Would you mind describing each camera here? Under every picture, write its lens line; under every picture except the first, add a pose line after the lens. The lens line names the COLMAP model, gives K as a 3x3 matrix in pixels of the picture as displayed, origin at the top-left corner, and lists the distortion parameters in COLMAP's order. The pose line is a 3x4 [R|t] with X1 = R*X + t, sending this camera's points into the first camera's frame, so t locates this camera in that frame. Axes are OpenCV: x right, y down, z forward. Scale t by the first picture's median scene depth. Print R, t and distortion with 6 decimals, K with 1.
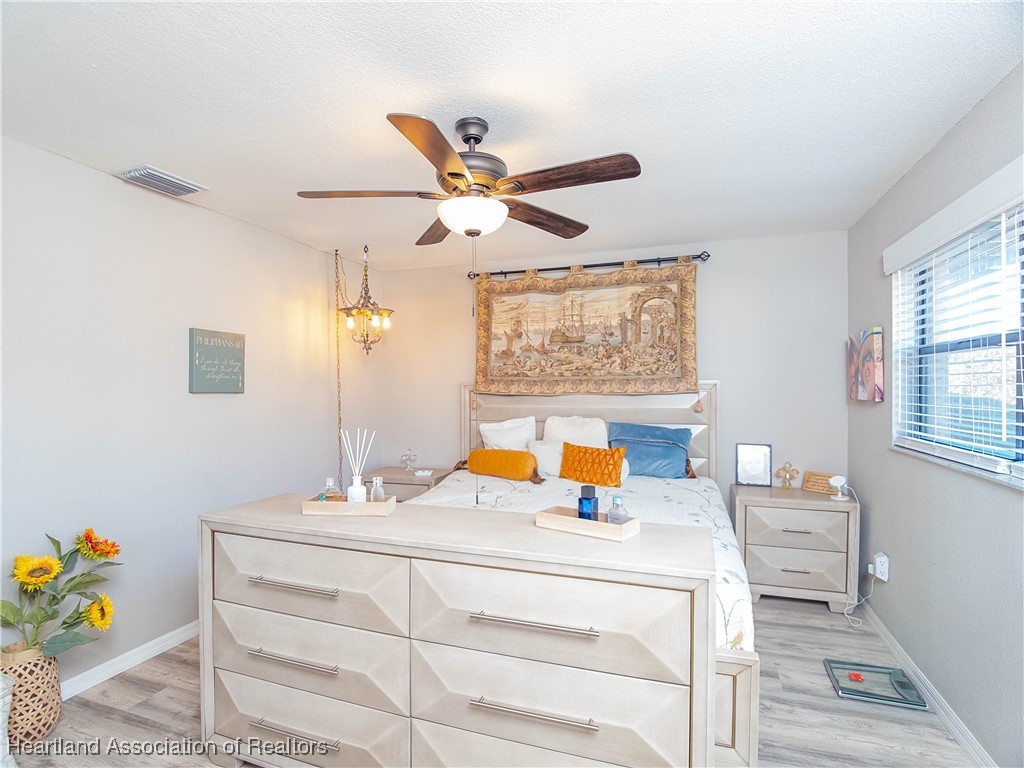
lens RADIAL K [[526.7, 0, 506.6], [0, 526.7, 388.7], [0, 0, 1]] dist [-0.001658, -0.000719]
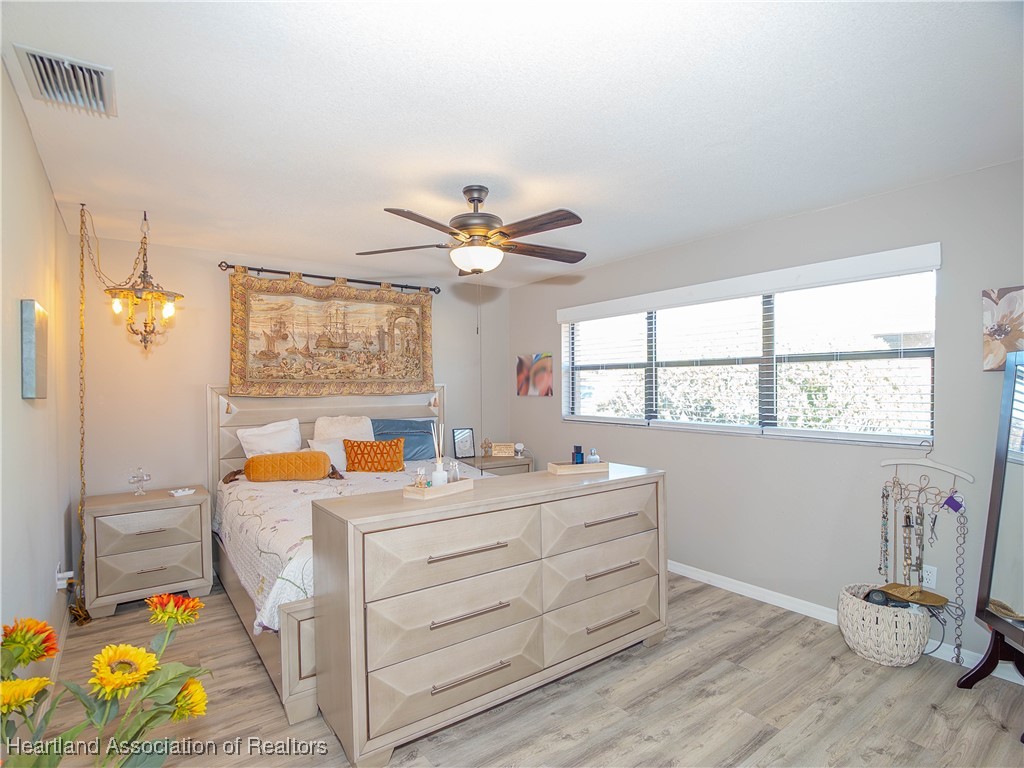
lens RADIAL K [[526.7, 0, 506.6], [0, 526.7, 388.7], [0, 0, 1]] dist [-0.001658, -0.000719]
pose [[0.557100, -0.004225, 0.830434, -0.587075], [0.007892, 0.999969, -0.000206, -0.000782], [-0.830408, 0.006669, 0.557116, 0.106537]]
